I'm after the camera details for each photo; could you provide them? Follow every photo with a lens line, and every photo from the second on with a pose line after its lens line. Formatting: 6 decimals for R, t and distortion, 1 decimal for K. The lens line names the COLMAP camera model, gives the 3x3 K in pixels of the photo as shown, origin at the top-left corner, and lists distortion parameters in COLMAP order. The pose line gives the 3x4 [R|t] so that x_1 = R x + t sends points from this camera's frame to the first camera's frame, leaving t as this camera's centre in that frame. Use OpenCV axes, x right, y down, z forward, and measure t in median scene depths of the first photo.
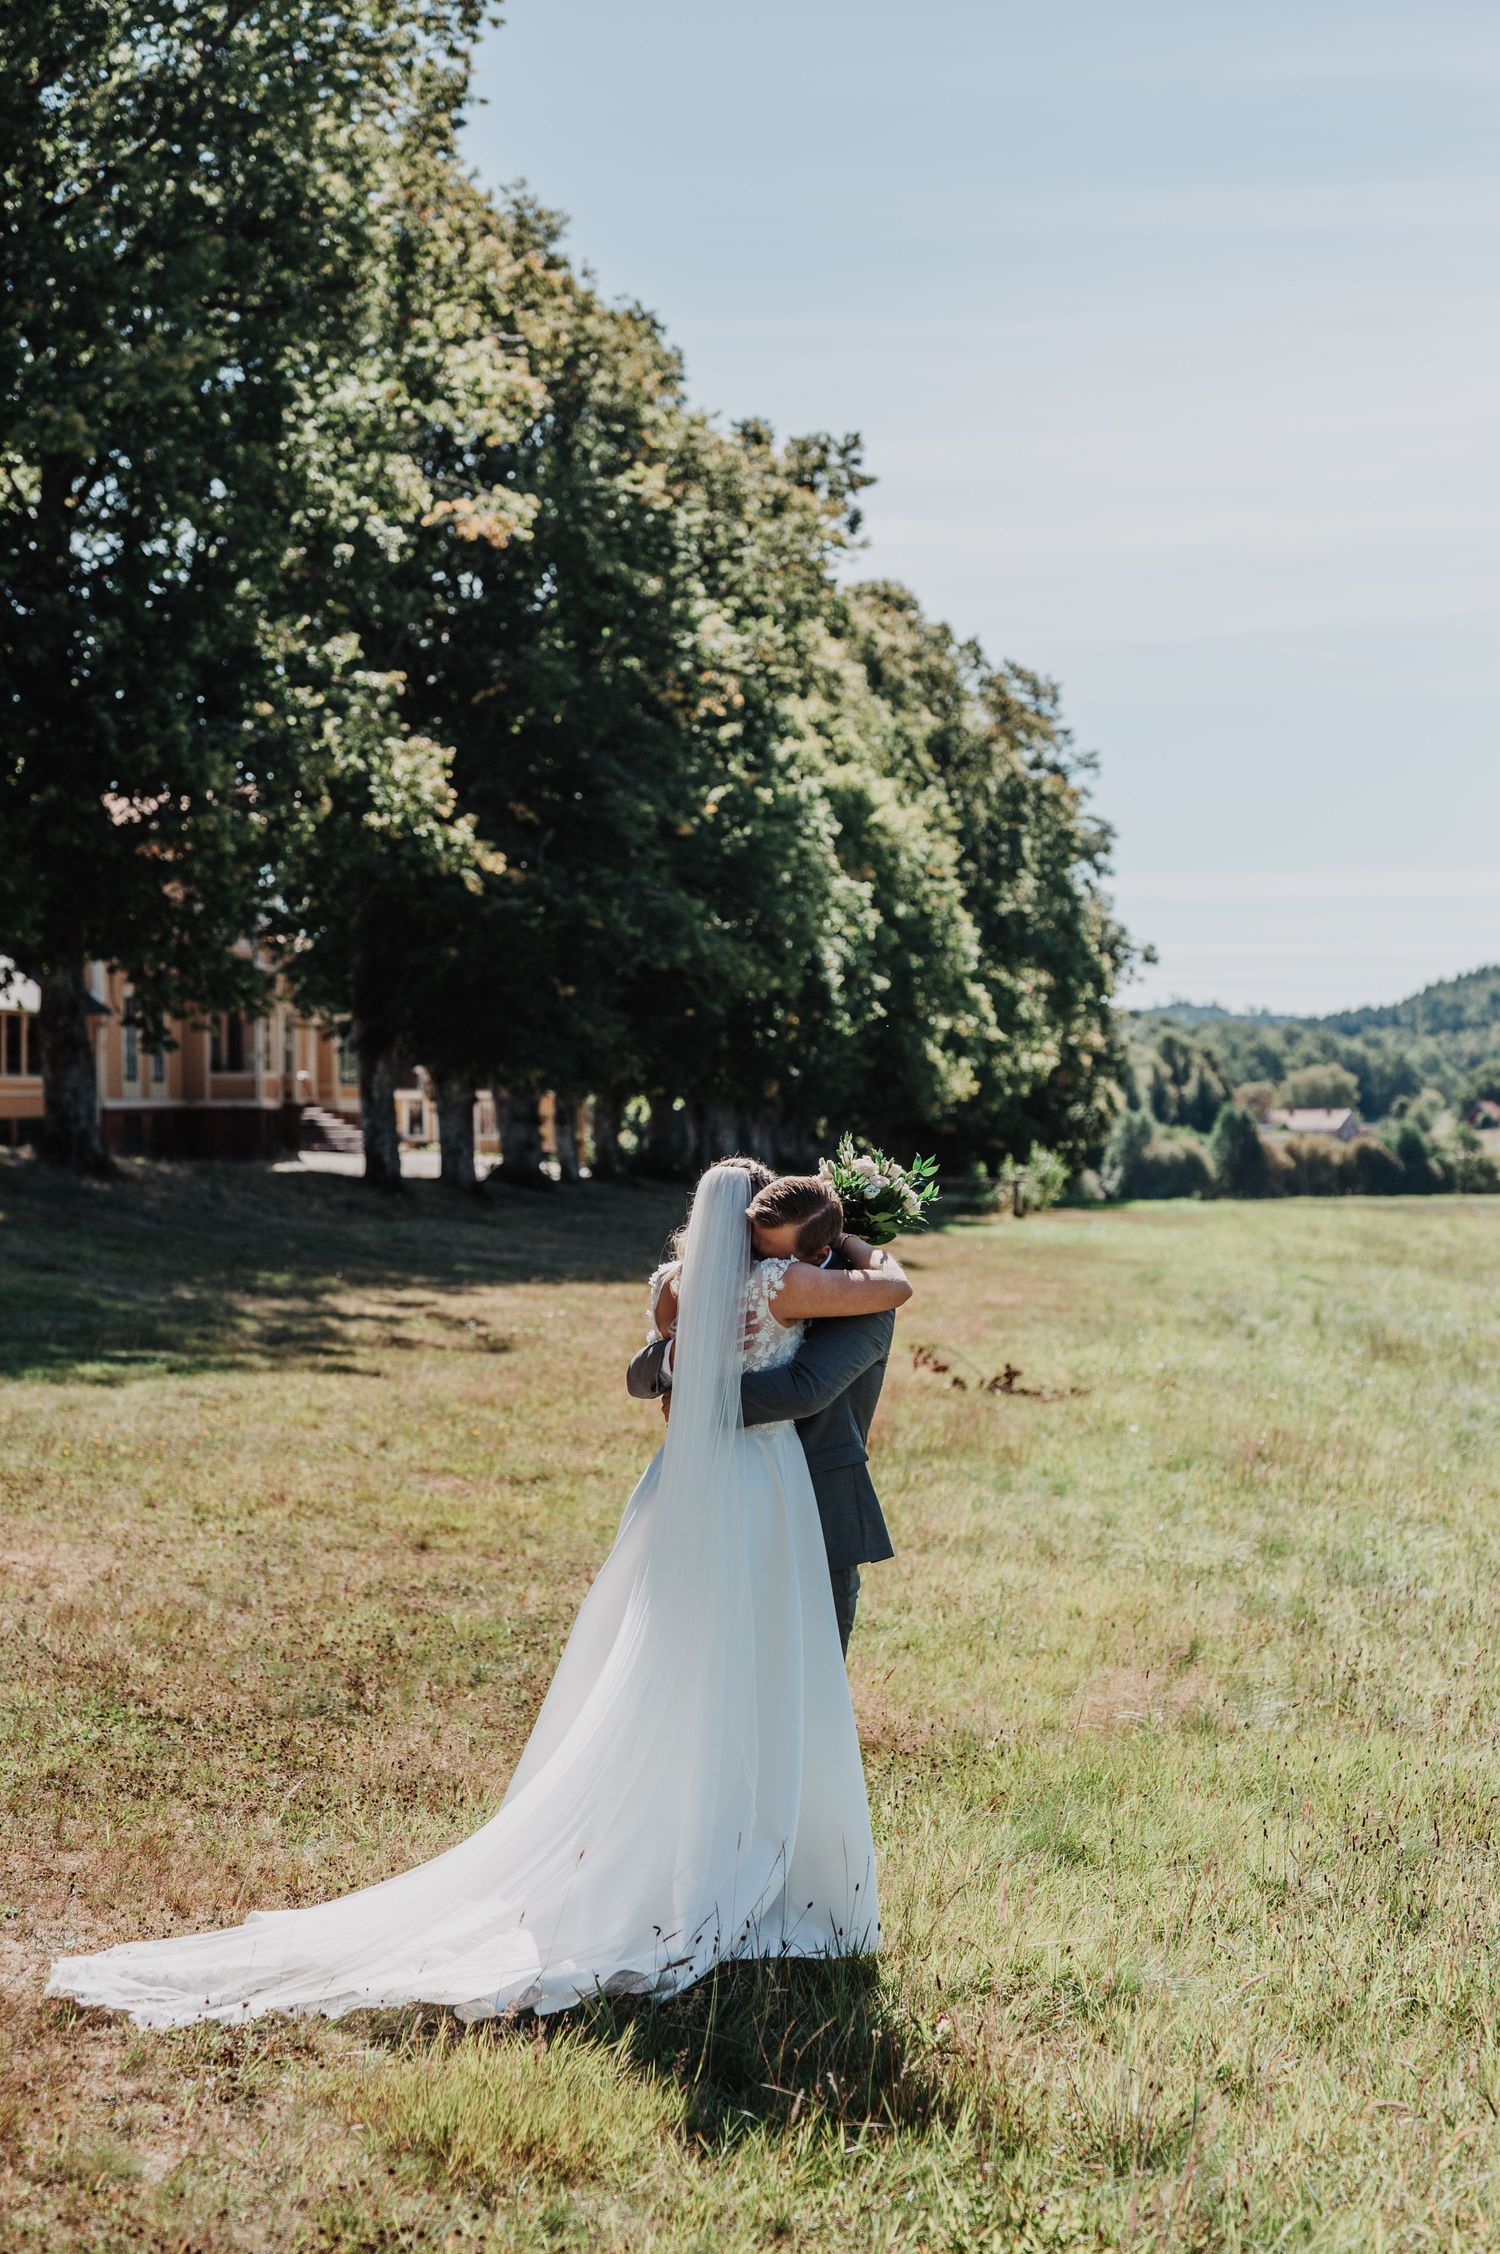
lens RADIAL K [[3471.1, 0, 750.0], [0, 3471.1, 1127.0], [0, 0, 1]] dist [0.006390, 0.021239]
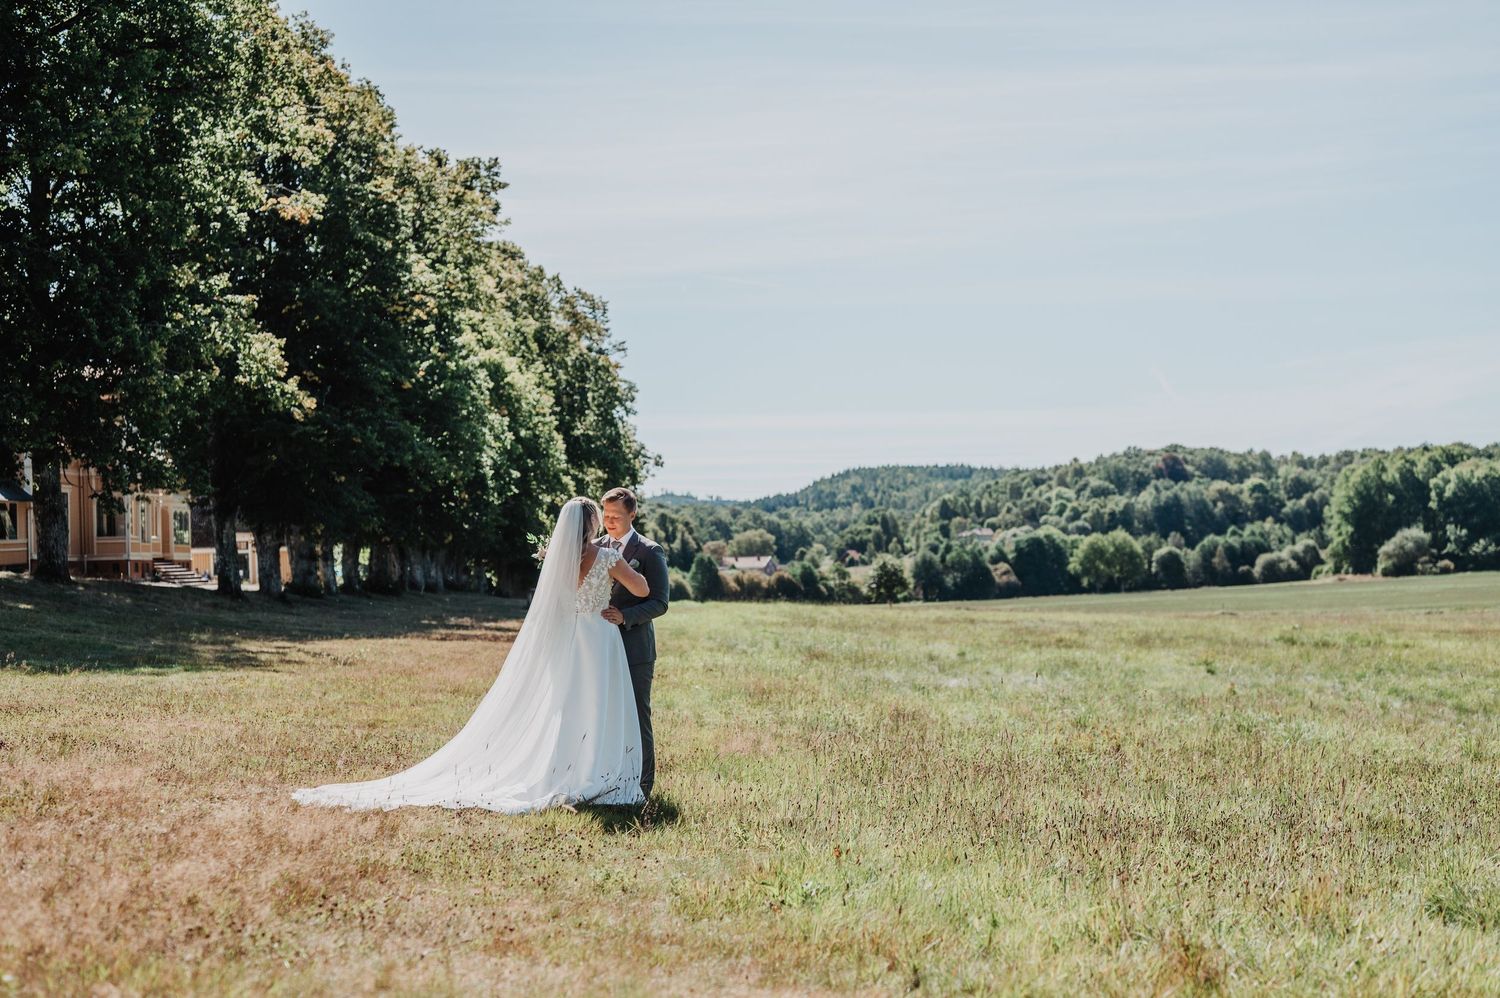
lens RADIAL K [[2118.2, 0, 774.5], [0, 2118.2, 531.1], [0, 0, 1]] dist [-0.003284, -0.066484]
pose [[0.984891, -0.016312, 0.172407, -0.020352], [0.019541, 0.999664, -0.017051, 0.008458], [-0.172071, 0.020162, 0.984878, -0.071117]]
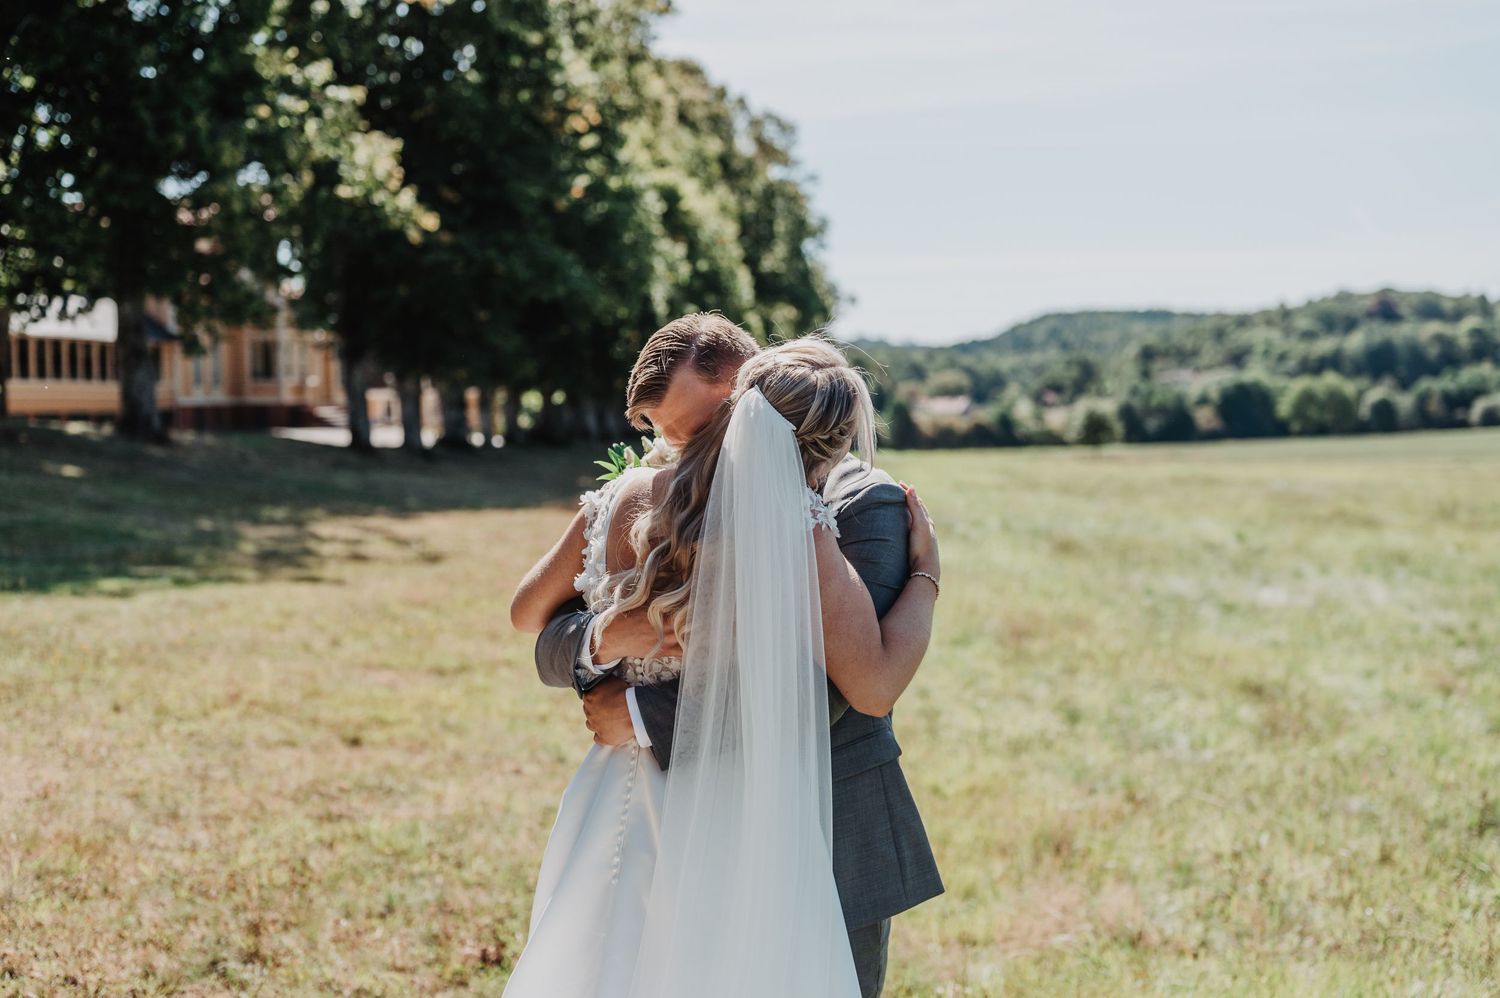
lens RADIAL K [[2119.8, 0, 753.5], [0, 2119.8, 518.6], [0, 0, 1]] dist [-0.003814, -0.080828]
pose [[0.997283, -0.019542, 0.071028, -0.003121], [0.016040, 0.998643, 0.049552, 0.004030], [-0.071900, -0.048278, 0.996243, 0.079822]]
